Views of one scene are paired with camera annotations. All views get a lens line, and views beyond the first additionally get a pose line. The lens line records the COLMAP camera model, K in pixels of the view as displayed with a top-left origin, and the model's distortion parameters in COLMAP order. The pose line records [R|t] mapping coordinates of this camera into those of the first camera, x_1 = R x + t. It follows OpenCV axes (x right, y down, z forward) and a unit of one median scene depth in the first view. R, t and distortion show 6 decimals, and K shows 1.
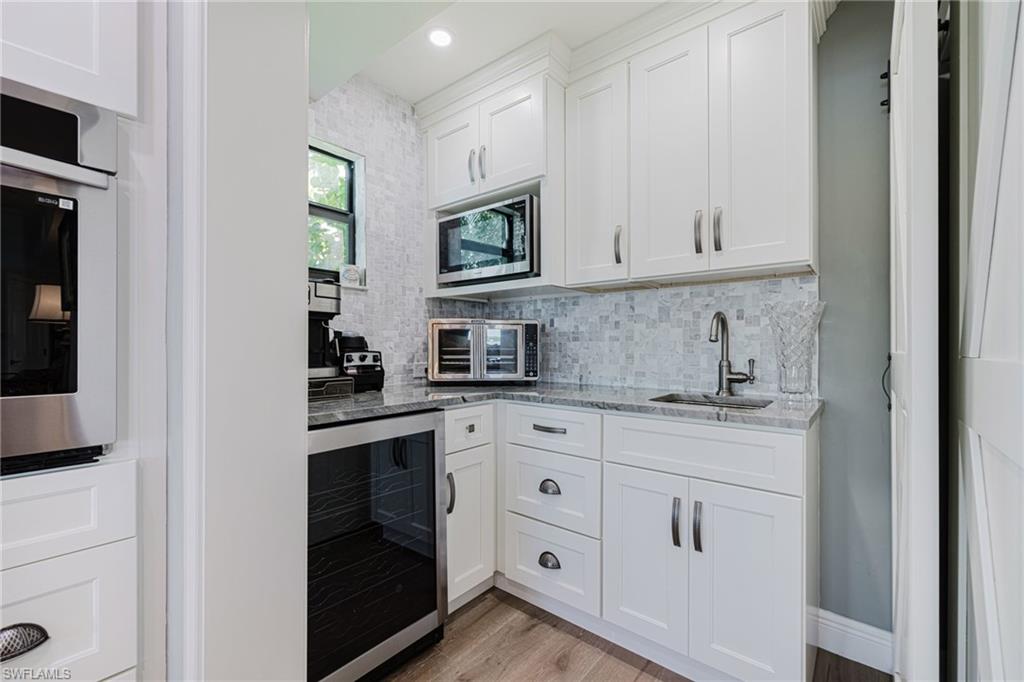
lens RADIAL K [[435.0, 0, 510.4], [0, 435.0, 346.0], [0, 0, 1]] dist [-0.005251, -0.000301]
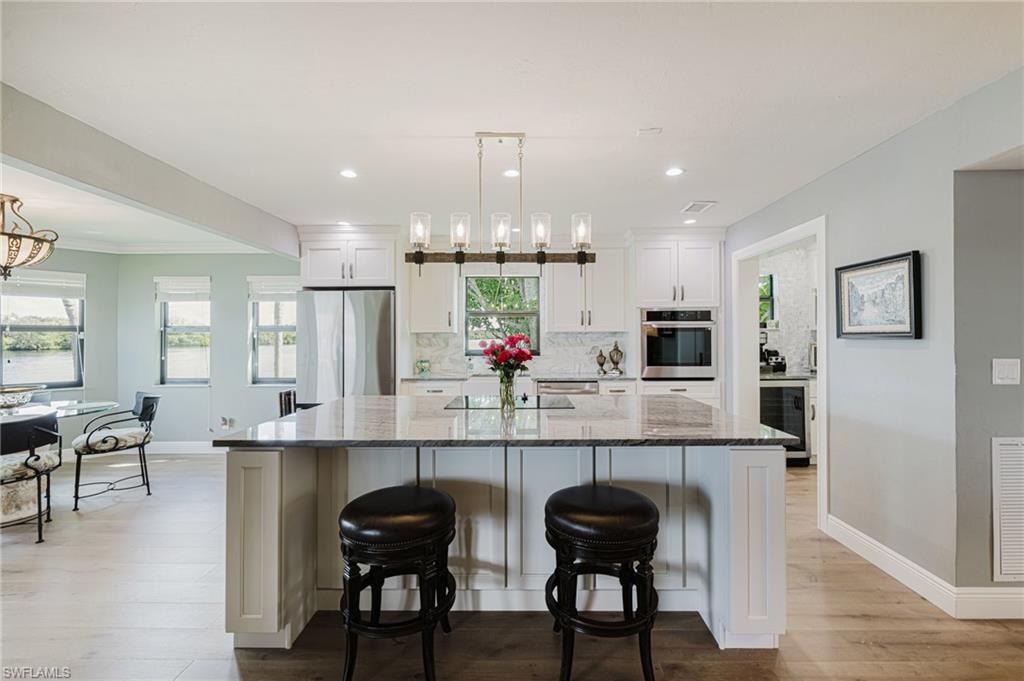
lens RADIAL K [[435.0, 0, 509.9], [0, 435.0, 329.9], [0, 0, 1]] dist [-0.005251, -0.000301]
pose [[0.629097, -0.000646, -0.777326, 0.663361], [0.006371, 0.999970, 0.004326, -0.165636], [0.777301, -0.007674, 0.629083, -1.844002]]
